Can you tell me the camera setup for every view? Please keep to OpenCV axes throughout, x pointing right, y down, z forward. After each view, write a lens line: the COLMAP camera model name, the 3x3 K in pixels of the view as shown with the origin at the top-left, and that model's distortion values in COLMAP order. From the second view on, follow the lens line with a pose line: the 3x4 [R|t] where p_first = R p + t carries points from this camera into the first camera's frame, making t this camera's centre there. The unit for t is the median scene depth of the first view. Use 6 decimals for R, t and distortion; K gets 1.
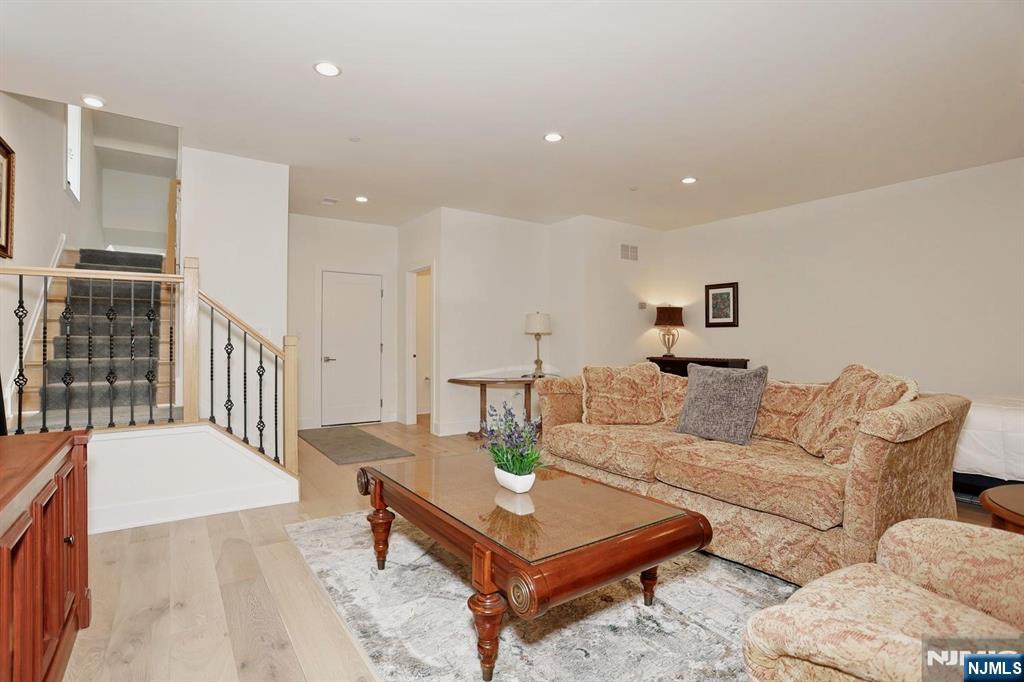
lens RADIAL K [[496.3, 0, 508.3], [0, 496.3, 340.4], [0, 0, 1]] dist [-0.067798, 0.025554]
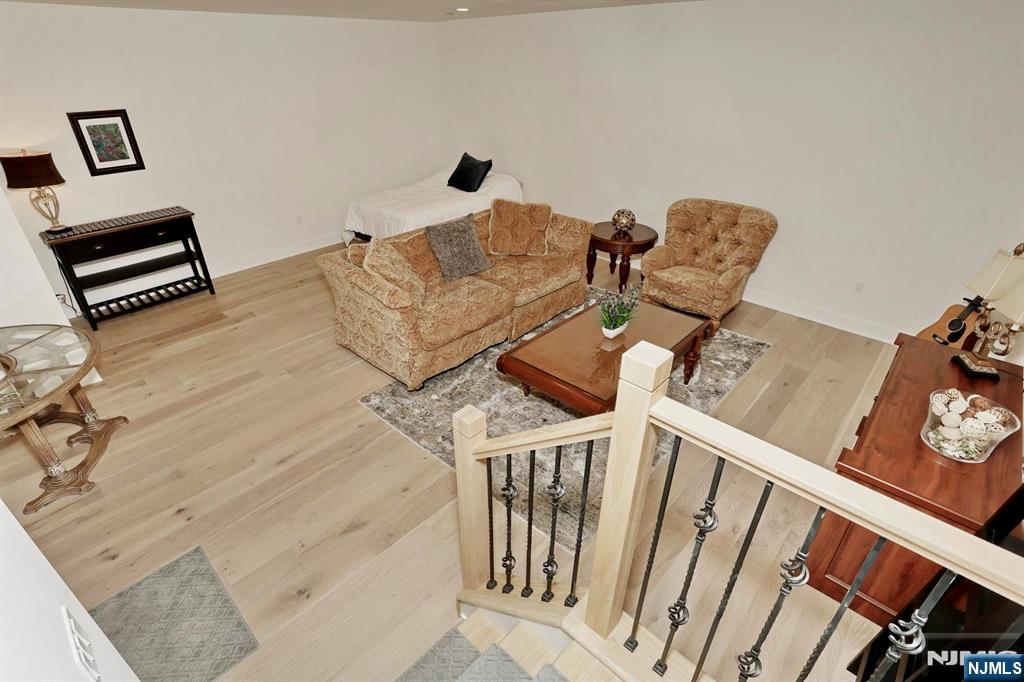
lens RADIAL K [[496.3, 0, 508.3], [0, 496.3, 340.4], [0, 0, 1]] dist [-0.067798, 0.025554]
pose [[-0.203033, -0.496696, 0.843843, -0.449057], [-0.001502, 0.861949, 0.506992, -0.179790], [-0.979171, 0.101669, -0.175750, 0.558777]]
